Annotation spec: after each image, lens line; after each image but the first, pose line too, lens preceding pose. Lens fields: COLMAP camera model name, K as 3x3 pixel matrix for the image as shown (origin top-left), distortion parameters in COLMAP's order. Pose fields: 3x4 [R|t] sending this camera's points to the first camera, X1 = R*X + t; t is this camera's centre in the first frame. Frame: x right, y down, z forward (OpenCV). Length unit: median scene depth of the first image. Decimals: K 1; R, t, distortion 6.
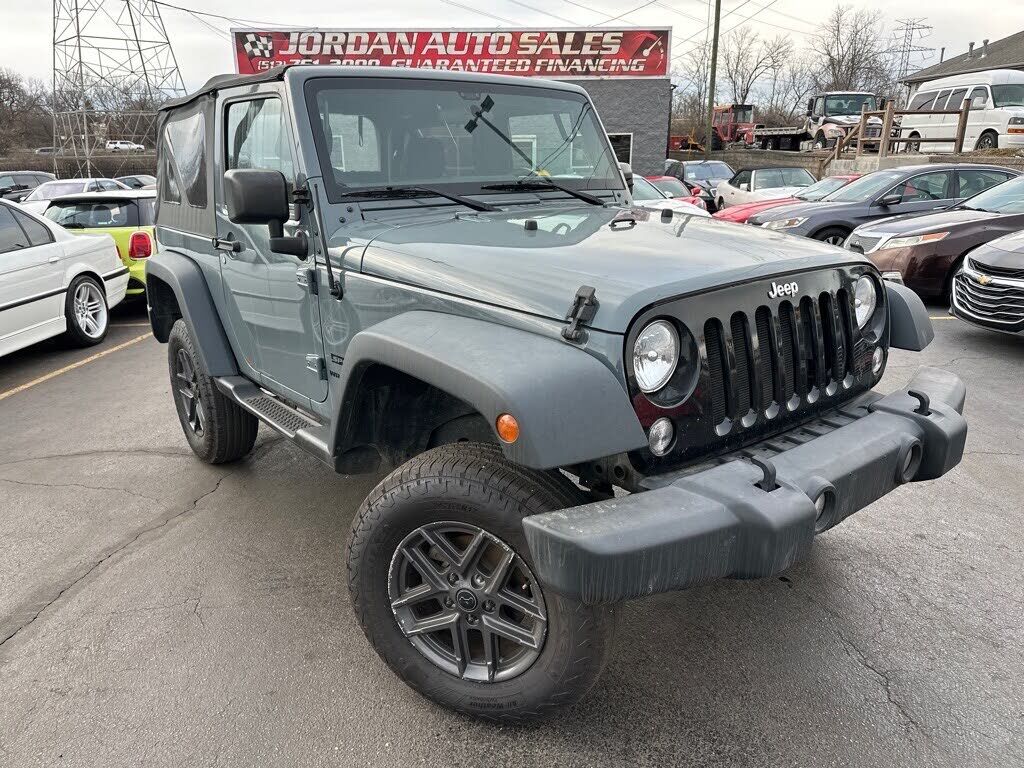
lens RADIAL K [[743.4, 0, 512.2], [0, 743.4, 395.3], [0, 0, 1]] dist [0.002891, -0.010260]
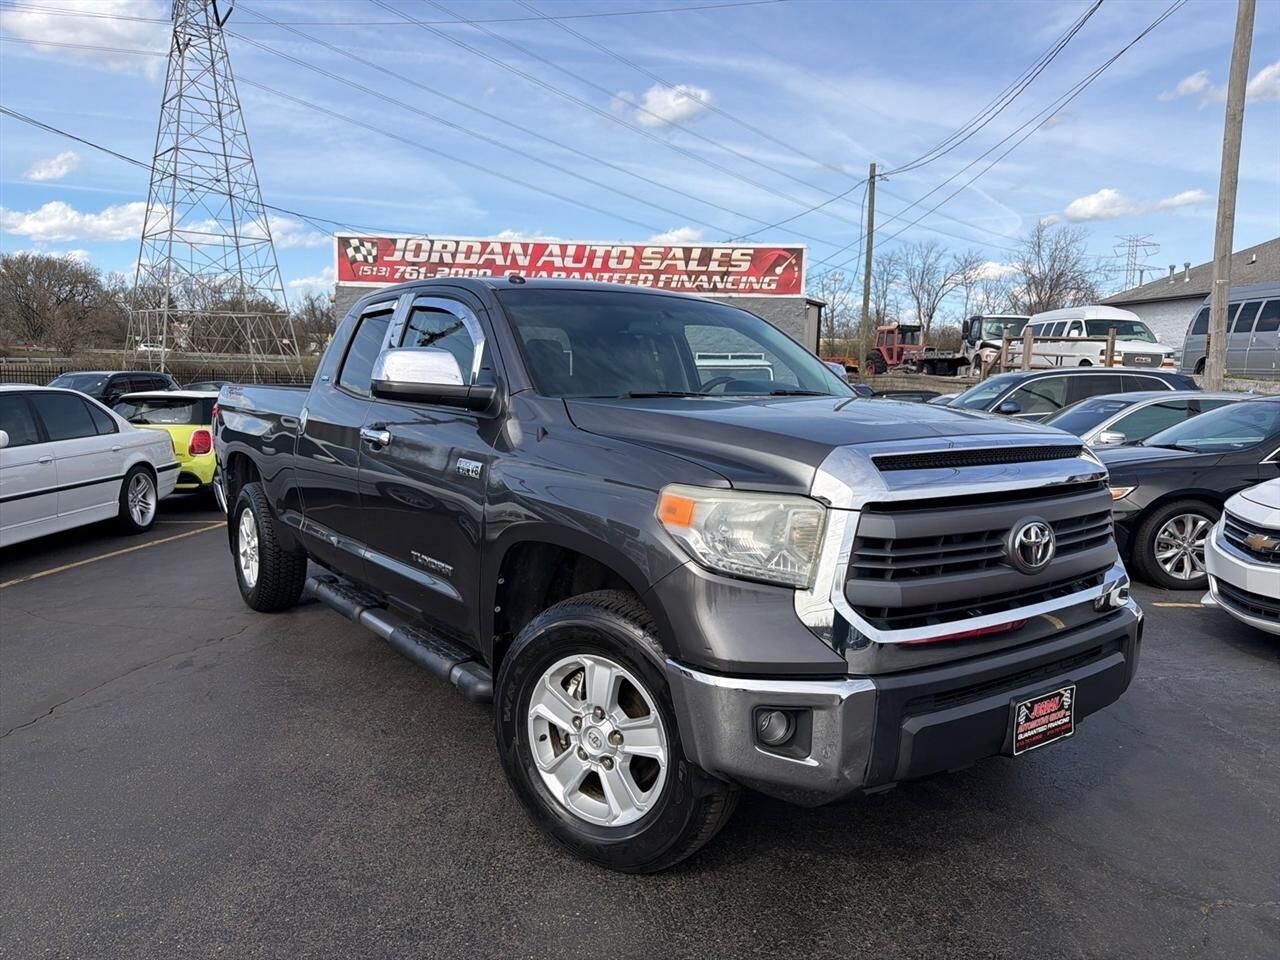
lens RADIAL K [[917.8, 0, 640.0], [0, 917.8, 480.0], [0, 0, 1]] dist [0.172999, -0.394976]
pose [[0.999195, 0.032292, -0.023818, 0.043955], [-0.036360, 0.979717, -0.197058, 0.028773], [0.016971, 0.197765, 0.980103, -0.083747]]
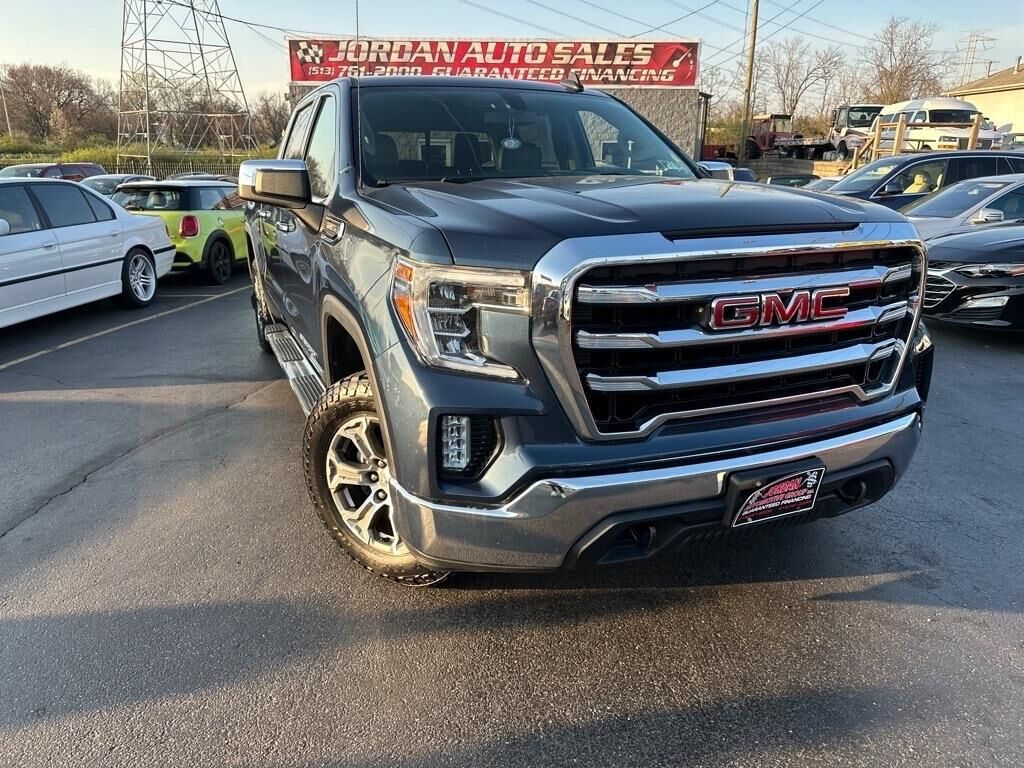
lens RADIAL K [[746.2, 0, 510.2], [0, 746.2, 394.9], [0, 0, 1]] dist [-0.005027, -0.002864]
pose [[0.997689, 0.037232, -0.056838, 0.025634], [-0.037718, 0.999260, -0.007493, 0.019002], [0.056517, 0.009620, 0.998355, -0.049722]]
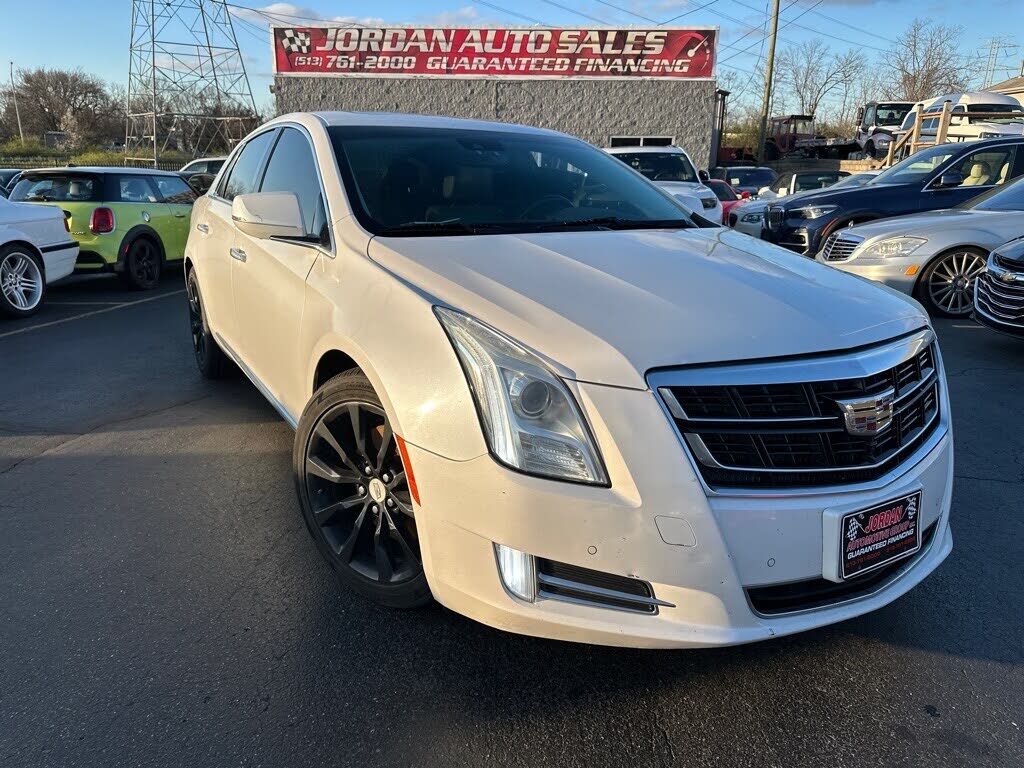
lens RADIAL K [[746.2, 0, 510.2], [0, 746.2, 394.9], [0, 0, 1]] dist [-0.005027, -0.002864]
pose [[0.996154, 0.045241, -0.075035, 0.040344], [-0.046518, 0.998799, -0.015367, 0.004682], [0.074250, 0.018798, 0.997062, 0.034166]]
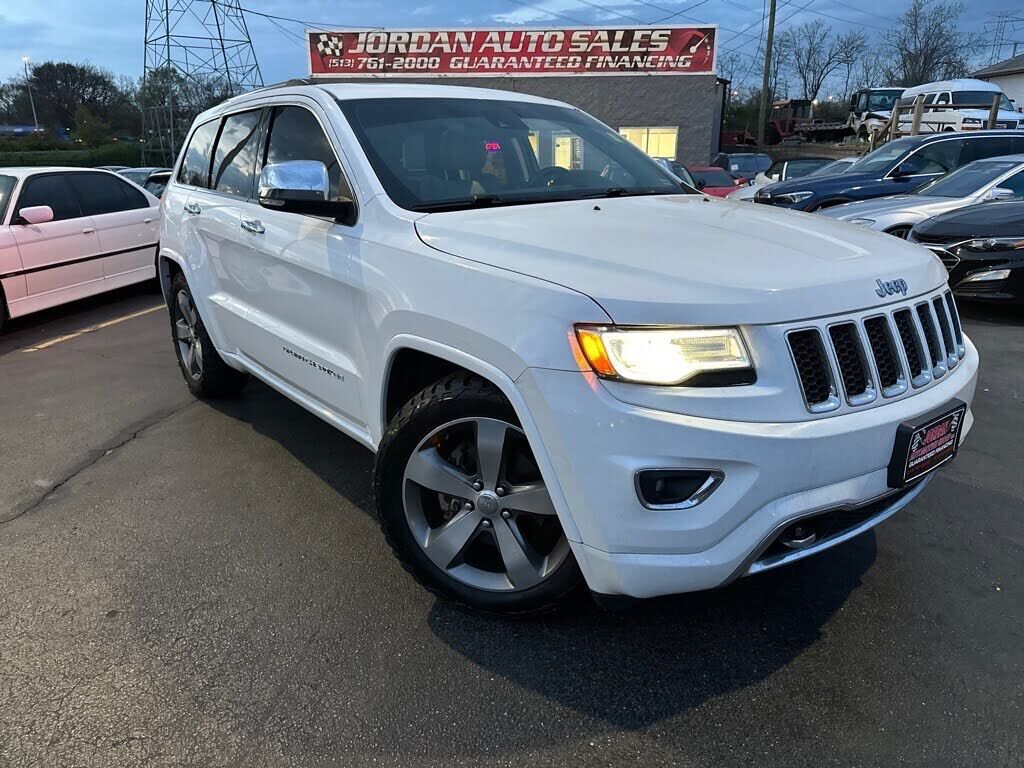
lens RADIAL K [[746.2, 0, 510.2], [0, 746.2, 394.9], [0, 0, 1]] dist [-0.005027, -0.002864]
pose [[0.995957, 0.032579, -0.083715, 0.028627], [-0.032298, 0.999467, 0.004705, 0.026466], [0.083824, -0.001982, 0.996479, -0.063213]]
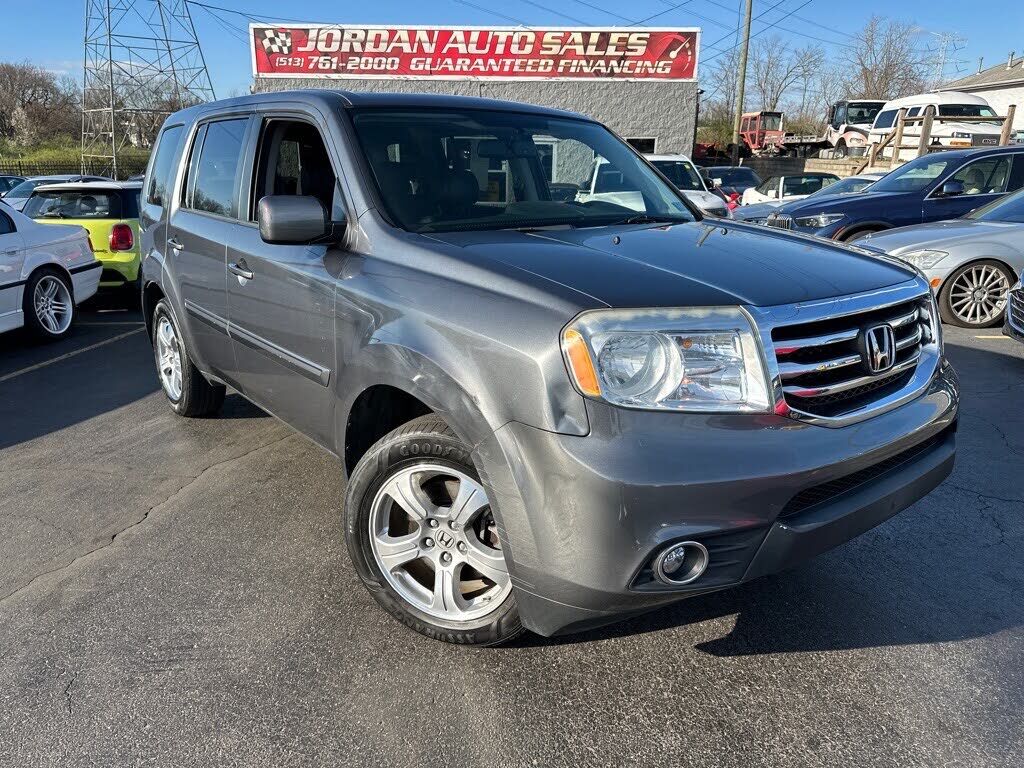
lens RADIAL K [[746.2, 0, 510.2], [0, 746.2, 394.9], [0, 0, 1]] dist [-0.005027, -0.002864]
pose [[0.999241, 0.026635, -0.028409, 0.007557], [-0.026878, 0.999605, -0.008189, -0.003807], [0.028179, 0.008946, 0.999563, 0.027484]]
